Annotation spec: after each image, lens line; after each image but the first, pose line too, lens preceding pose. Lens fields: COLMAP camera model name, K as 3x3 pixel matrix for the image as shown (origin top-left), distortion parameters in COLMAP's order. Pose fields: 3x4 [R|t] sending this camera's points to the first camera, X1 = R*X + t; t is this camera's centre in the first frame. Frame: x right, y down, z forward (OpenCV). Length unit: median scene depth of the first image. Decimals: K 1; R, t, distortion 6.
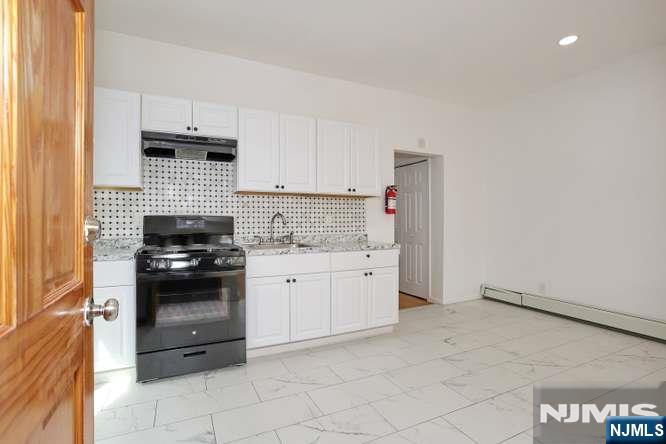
lens RADIAL K [[330.3, 0, 335.0], [0, 330.3, 222.1], [0, 0, 1]] dist [-0.022133, 0.000910]
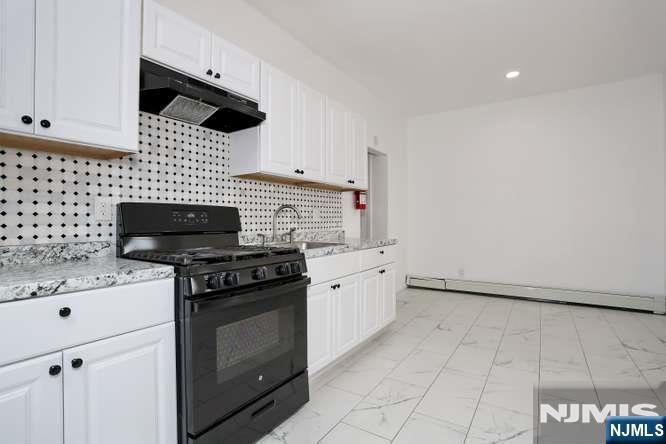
lens RADIAL K [[330.3, 0, 338.0], [0, 330.3, 219.7], [0, 0, 1]] dist [-0.022133, 0.000910]
pose [[0.848047, 0.000904, 0.529921, -0.522184], [0.003307, 0.999970, -0.006998, 0.015299], [-0.529911, 0.007687, 0.848018, 0.273683]]
